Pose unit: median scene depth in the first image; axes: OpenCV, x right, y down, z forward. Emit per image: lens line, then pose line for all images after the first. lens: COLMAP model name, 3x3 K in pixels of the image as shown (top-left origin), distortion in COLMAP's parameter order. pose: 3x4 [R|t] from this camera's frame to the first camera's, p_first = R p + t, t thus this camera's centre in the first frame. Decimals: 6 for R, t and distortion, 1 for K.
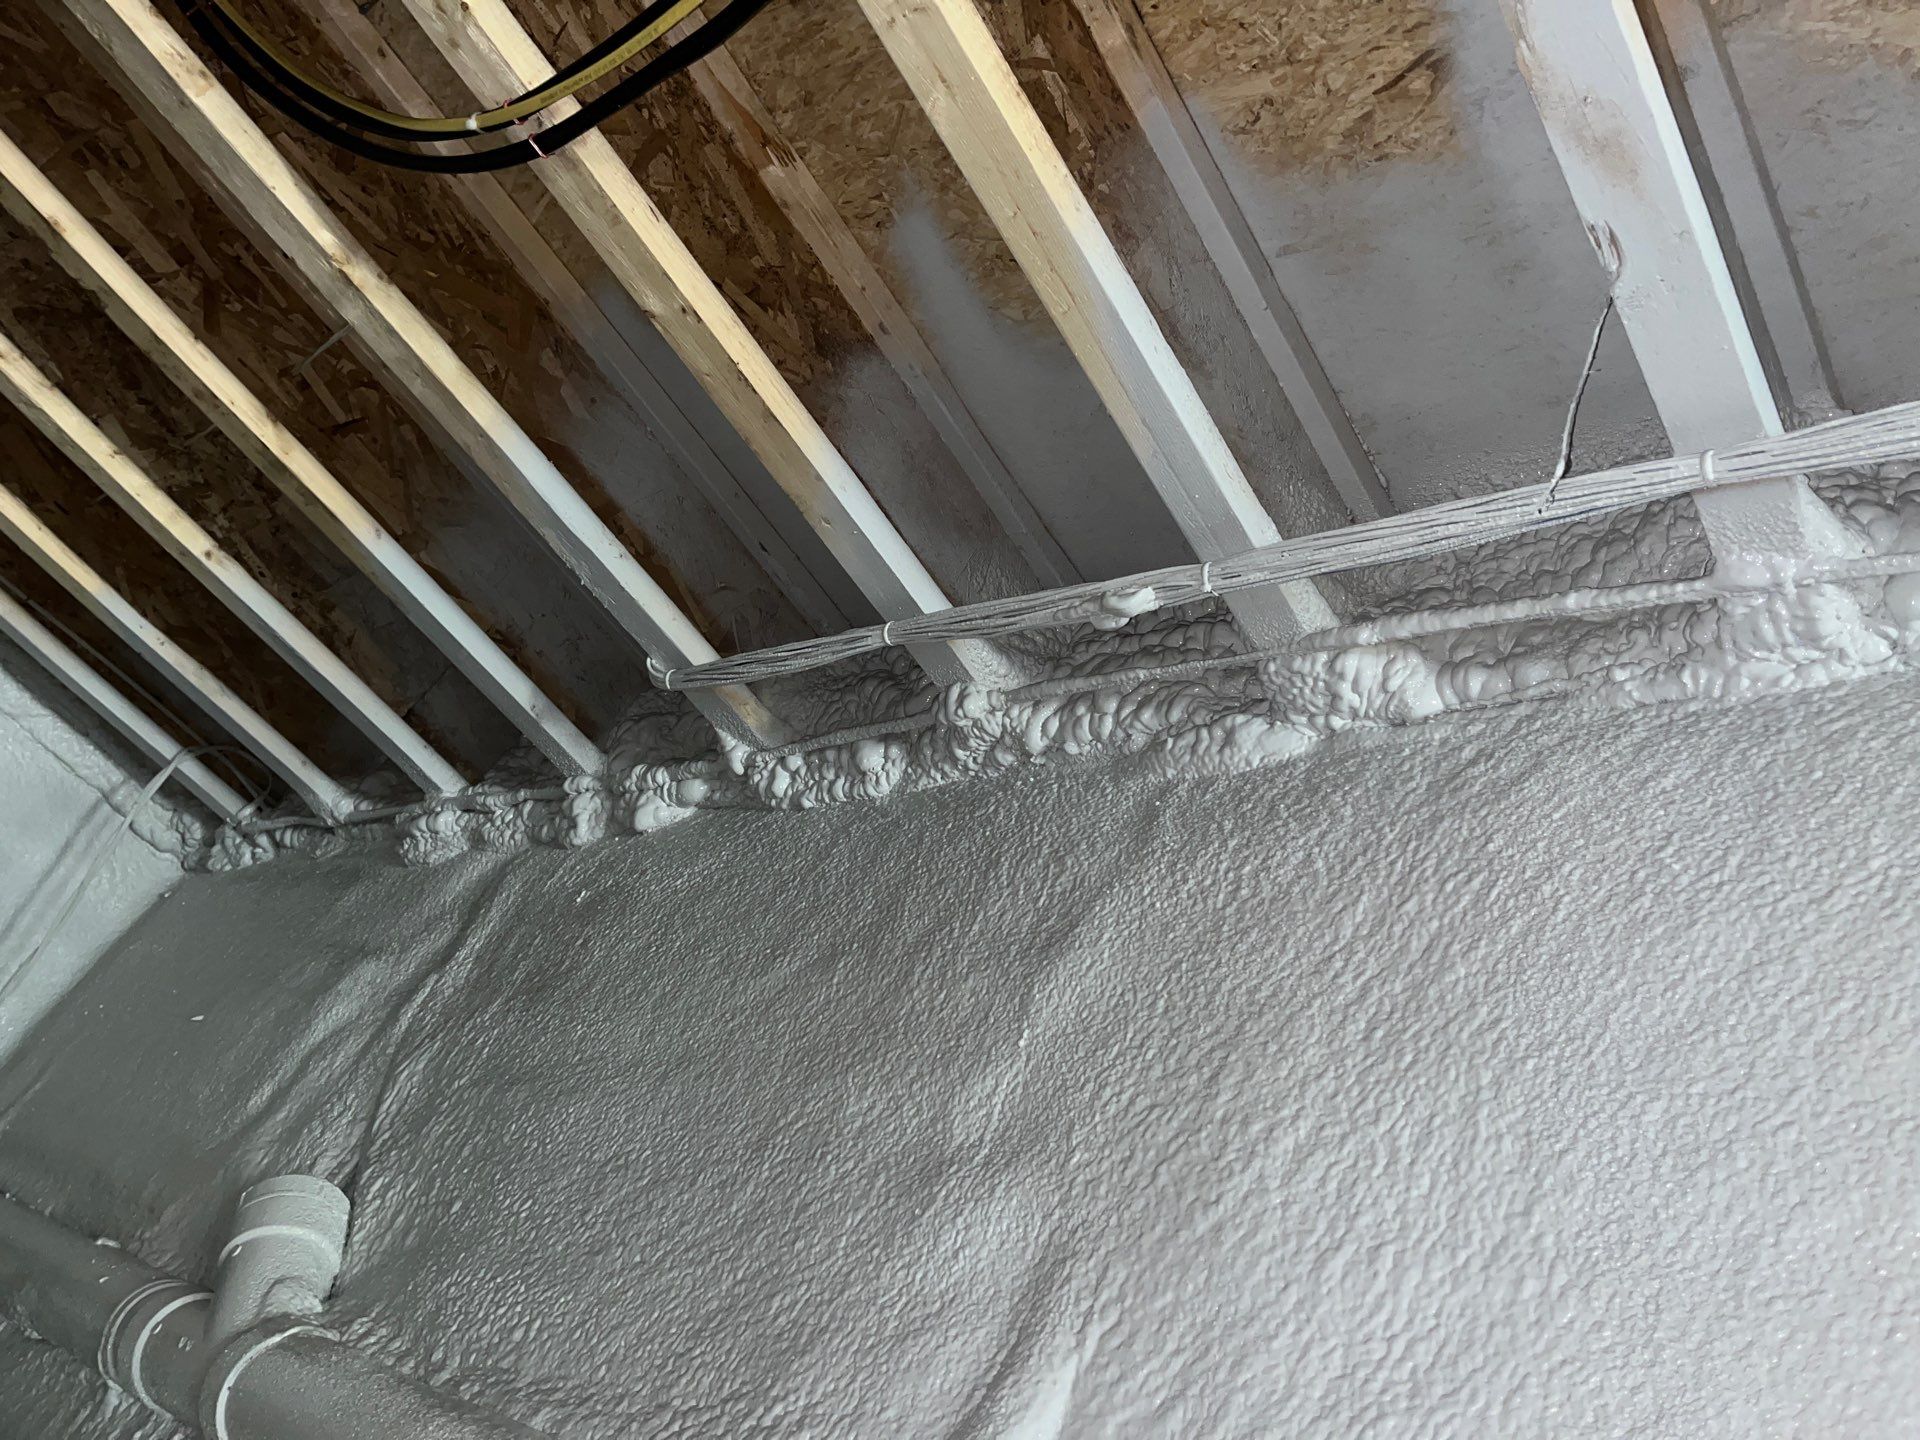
lens RADIAL K [[1459.9, 0, 960.4], [0, 1459.9, 718.5], [0, 0, 1]] dist [0.028155, -0.023618]
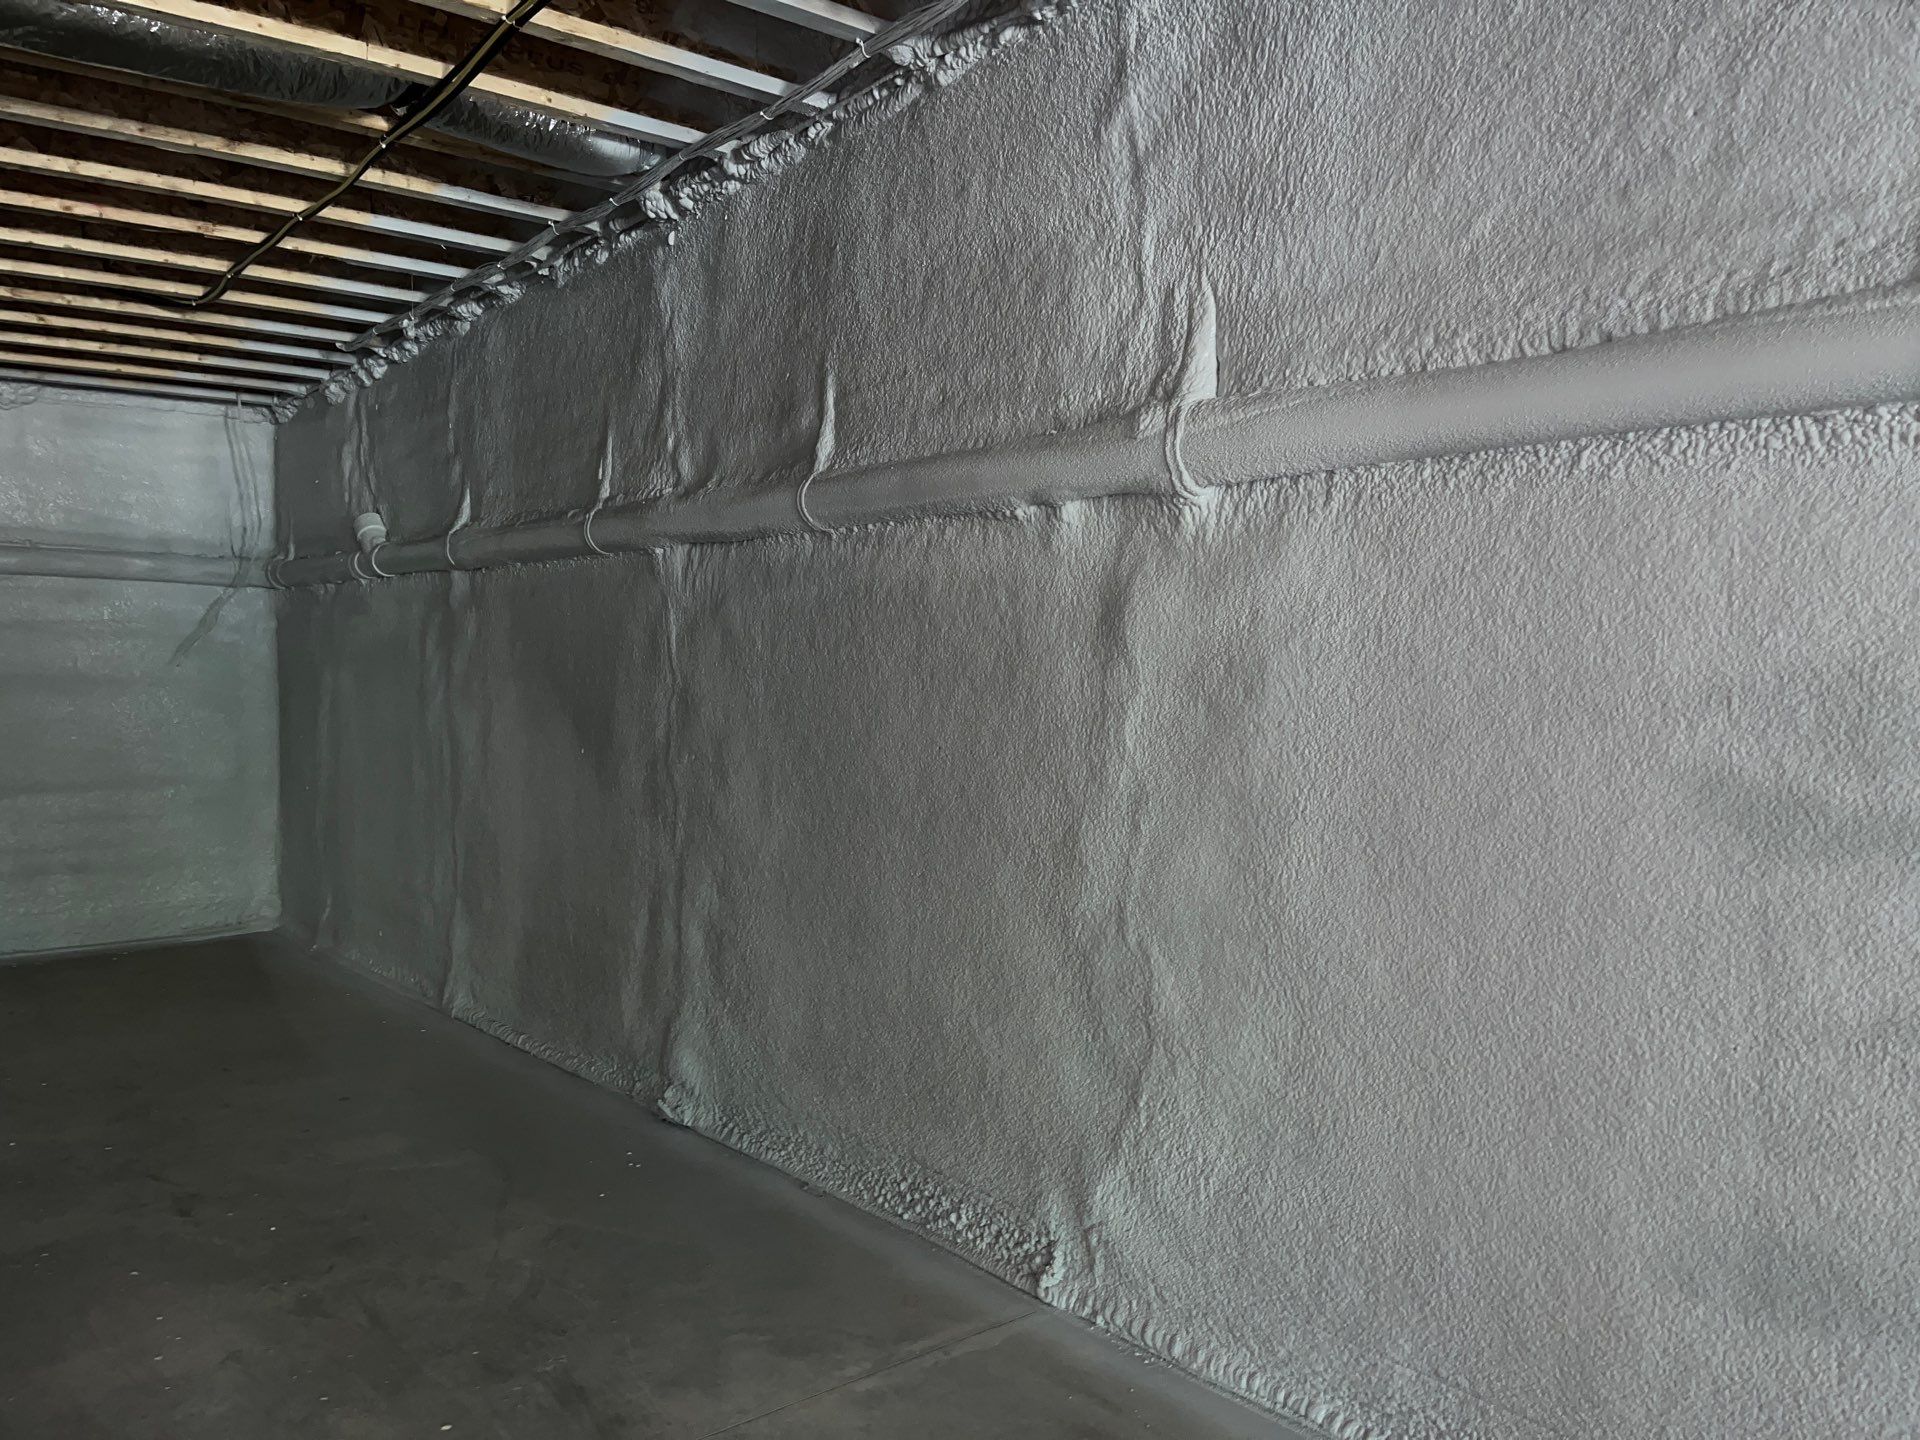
lens RADIAL K [[1459.9, 0, 960.8], [0, 1459.9, 719.4], [0, 0, 1]] dist [0.028155, -0.023618]
pose [[0.877623, -0.409691, -0.248861, 1.242857], [0.476202, 0.685738, 0.550449, -0.510276], [-0.054861, -0.601595, 0.796915, -1.833231]]
